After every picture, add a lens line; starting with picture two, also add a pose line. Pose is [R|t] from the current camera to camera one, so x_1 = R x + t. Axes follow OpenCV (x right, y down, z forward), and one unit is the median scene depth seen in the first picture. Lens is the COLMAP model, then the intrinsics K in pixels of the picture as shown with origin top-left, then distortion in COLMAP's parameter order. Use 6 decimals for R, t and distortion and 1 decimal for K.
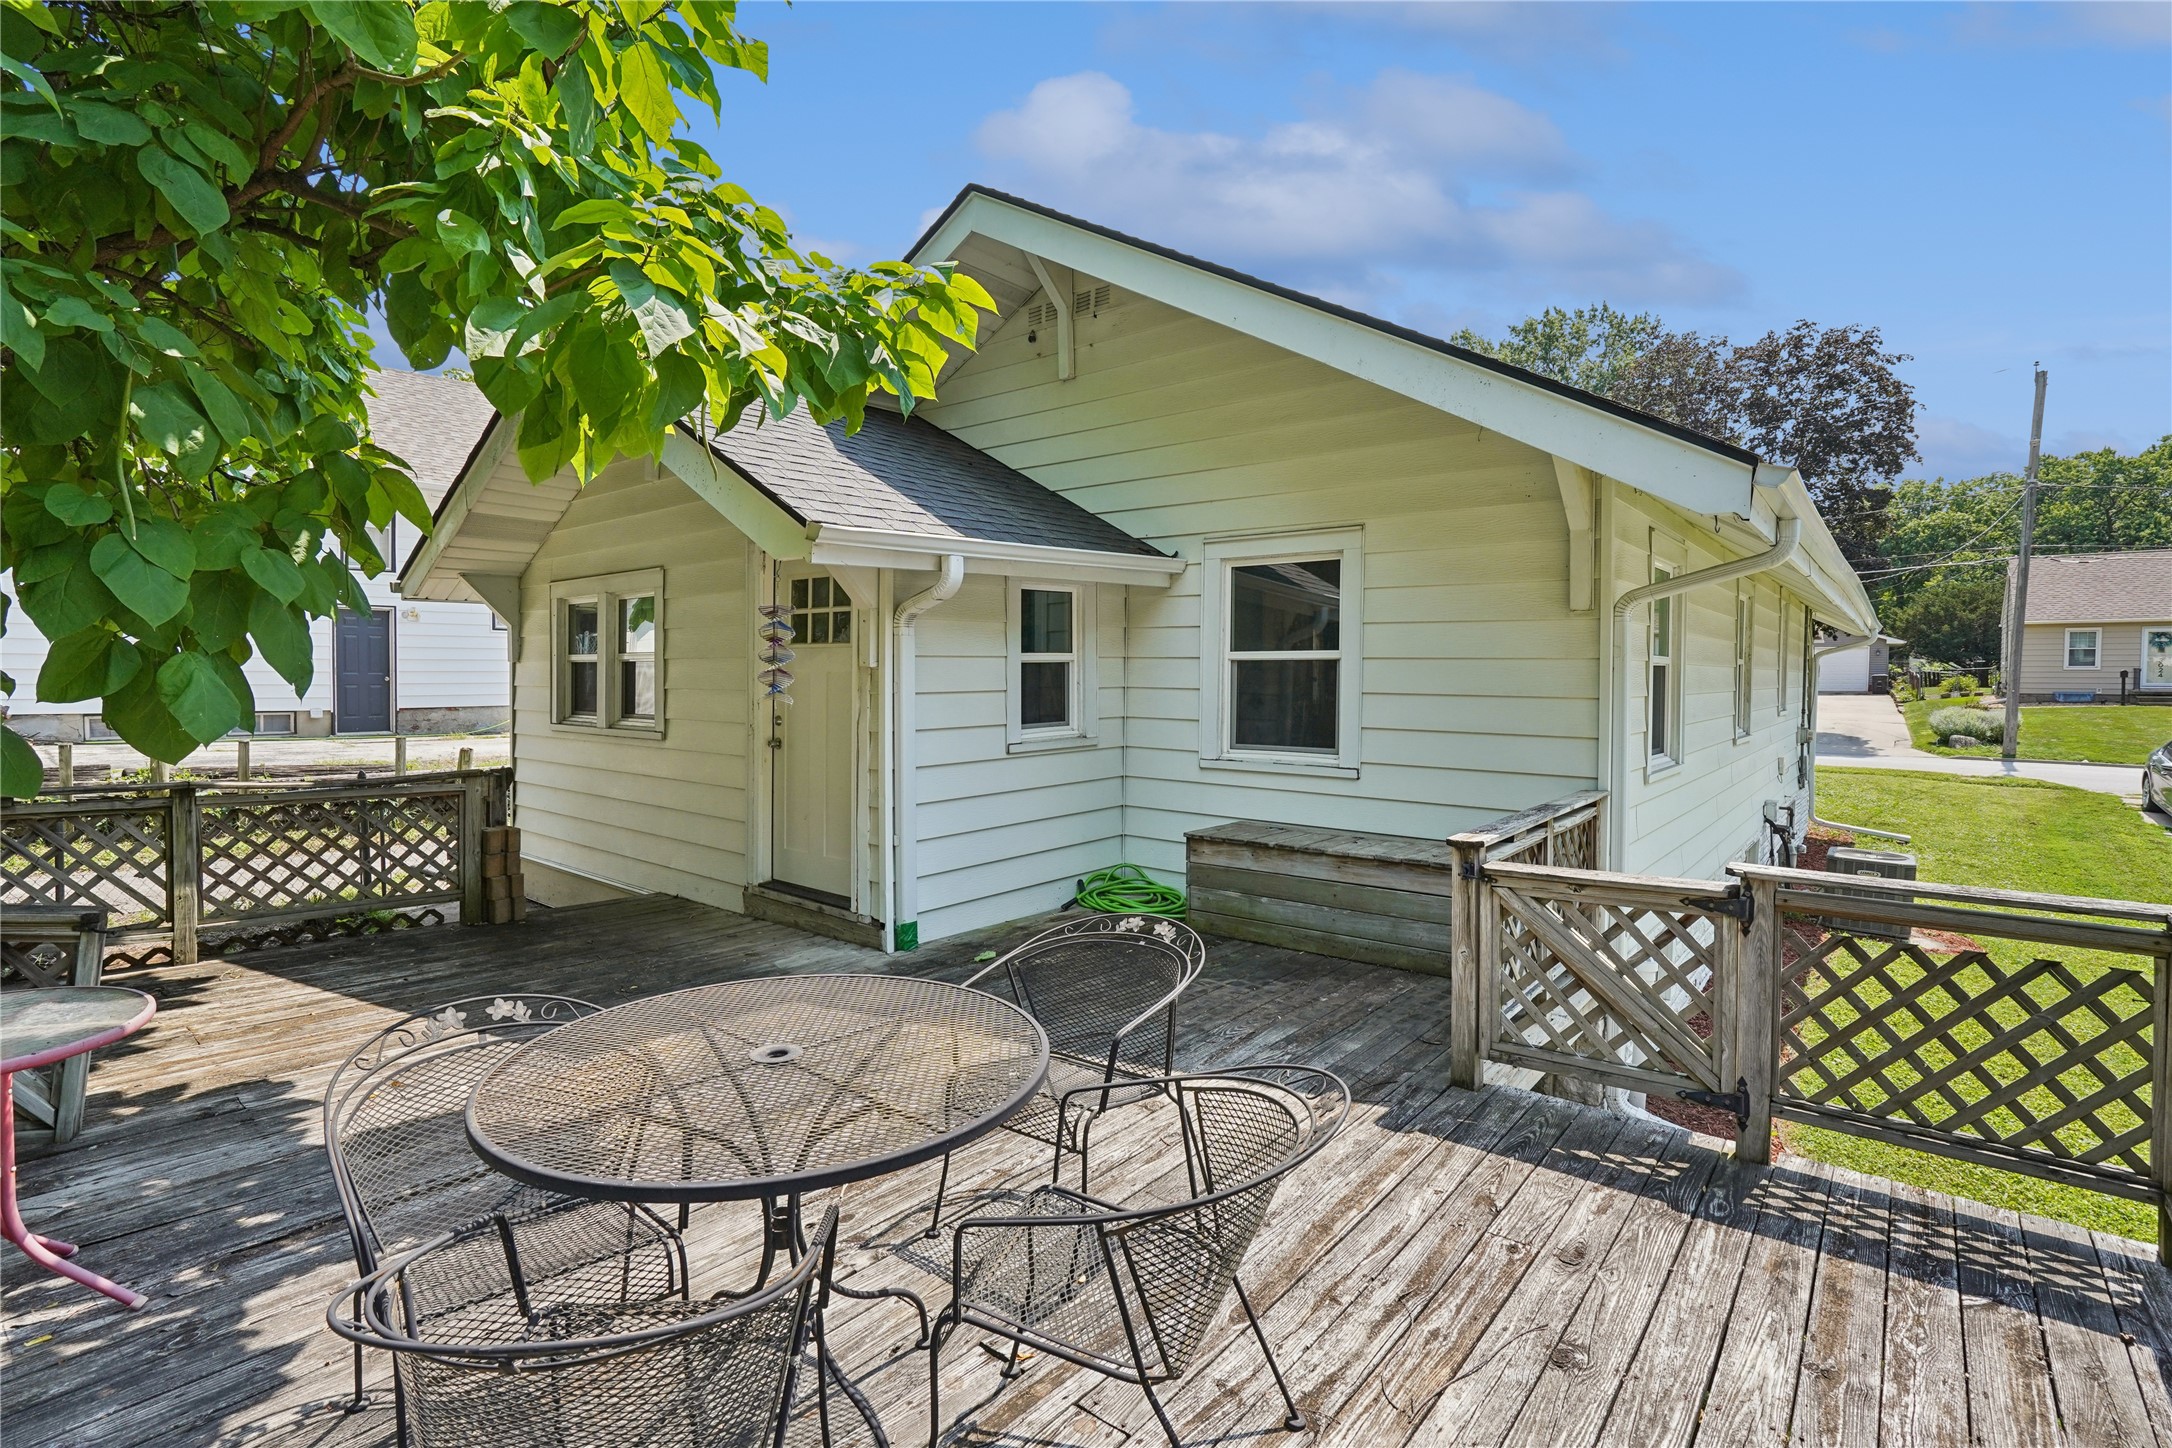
lens RADIAL K [[1000.7, 0, 1087.3], [0, 1000.7, 703.7], [0, 0, 1]] dist [-0.005657, 0.000334]
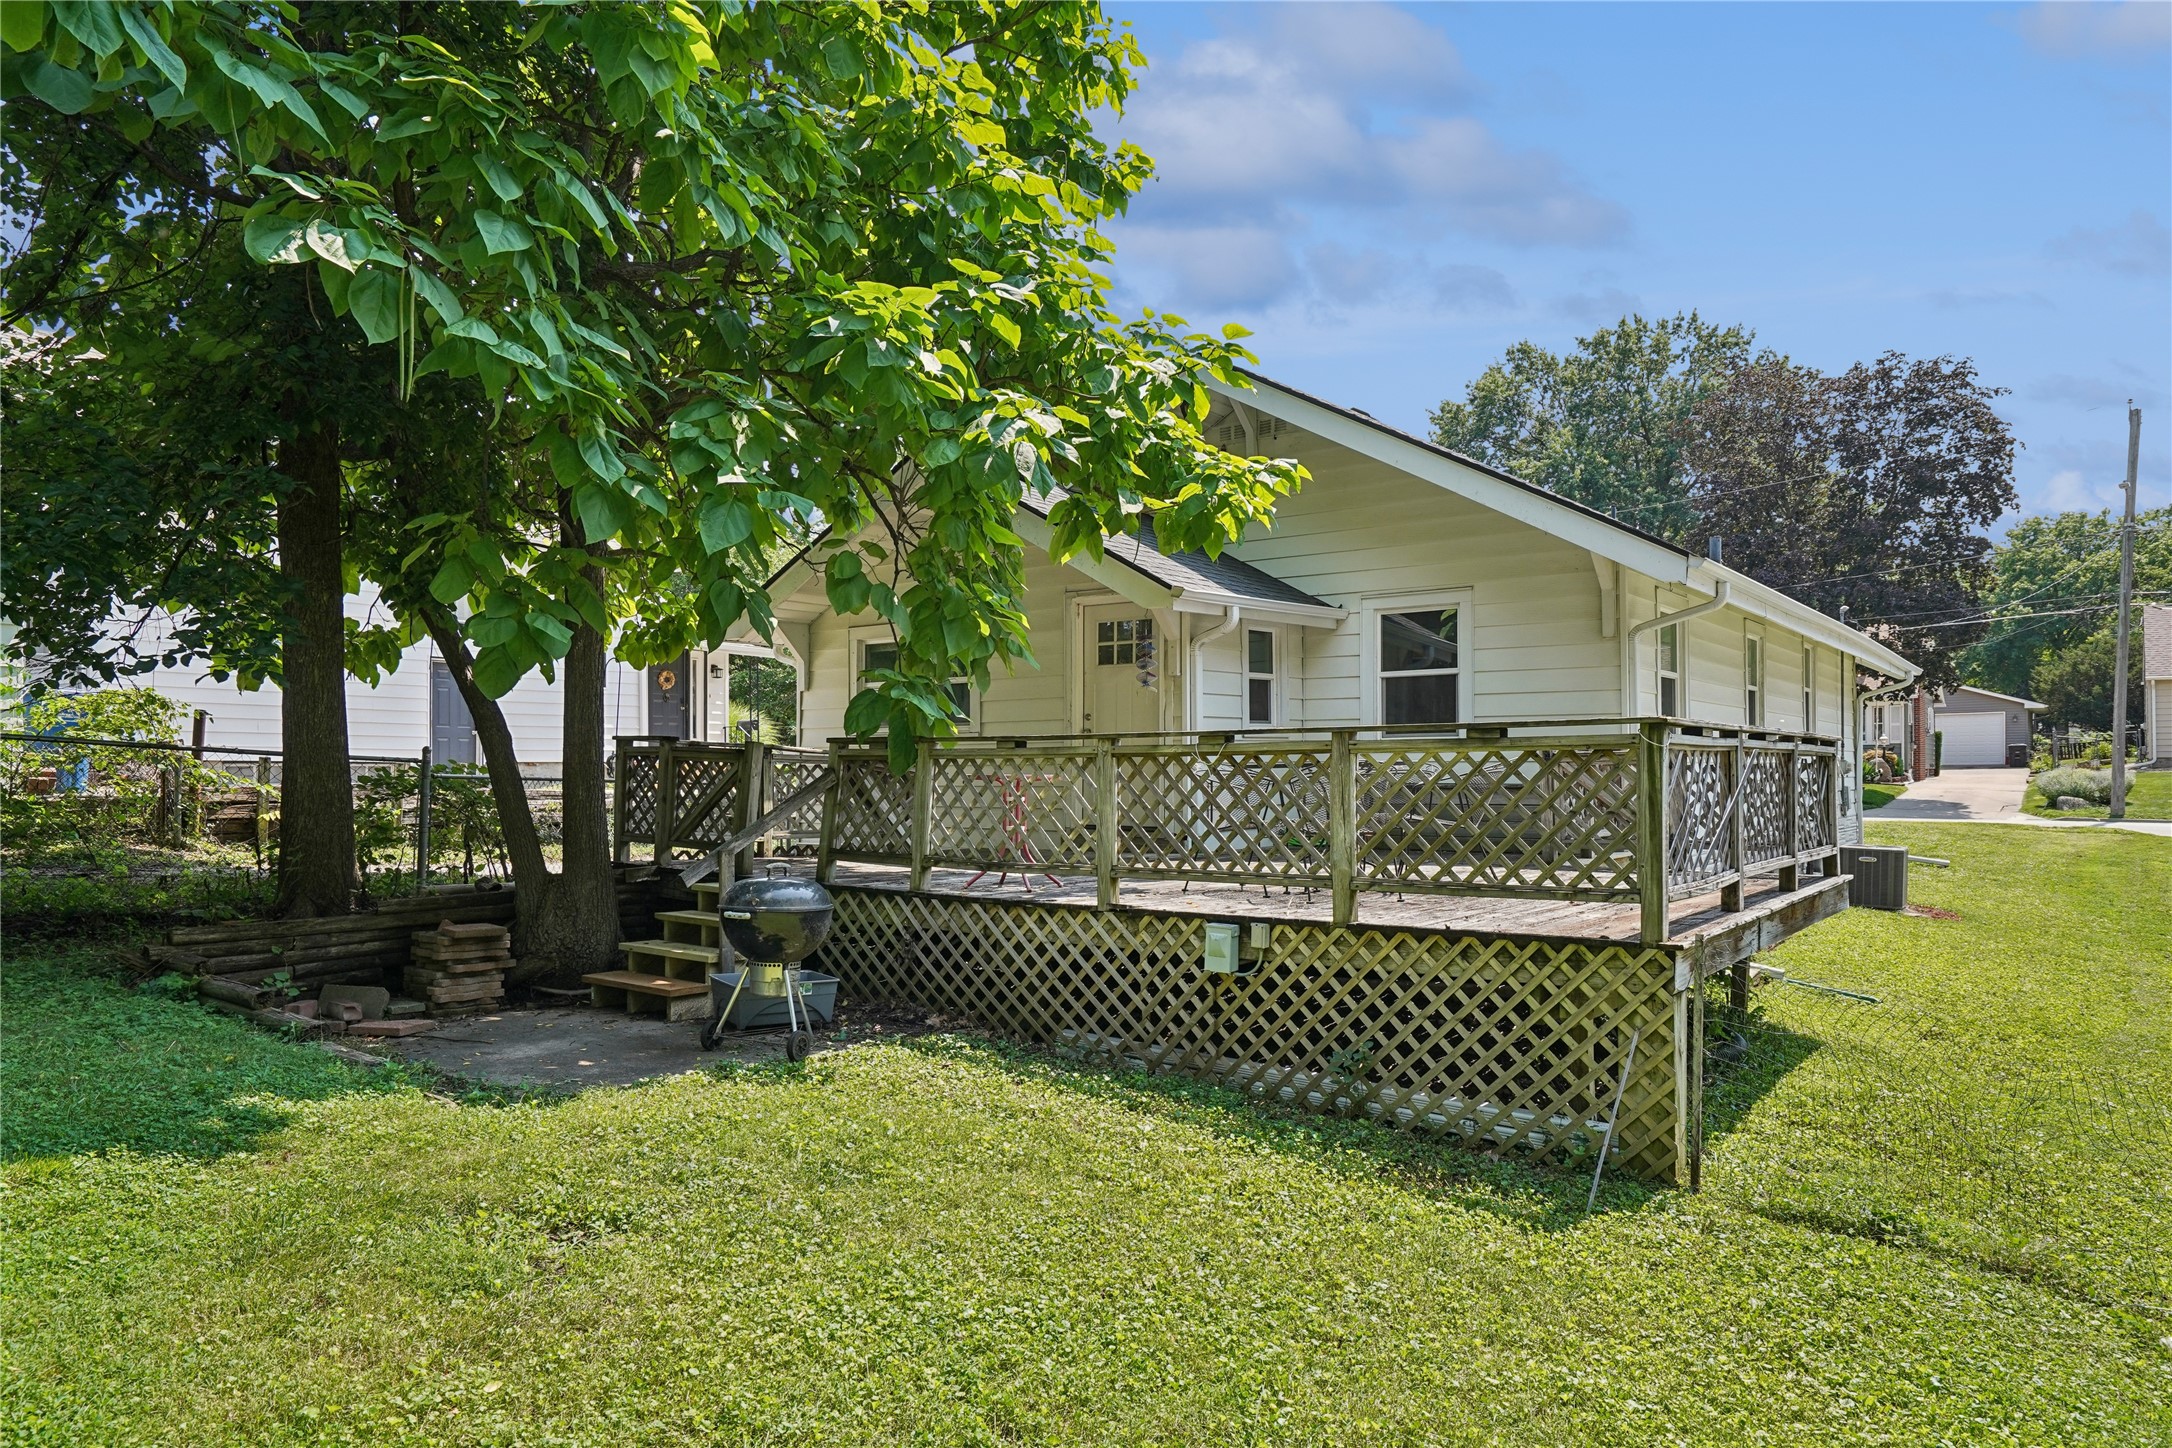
lens RADIAL K [[1336.6, 0, 1089.0], [0, 1336.6, 738.1], [0, 0, 1]] dist [0.009605, 0.000925]
pose [[0.999185, -0.008647, 0.039417, -0.079844], [0.010724, 0.998549, -0.052777, 0.031722], [-0.038903, 0.053157, 0.997828, -0.205244]]
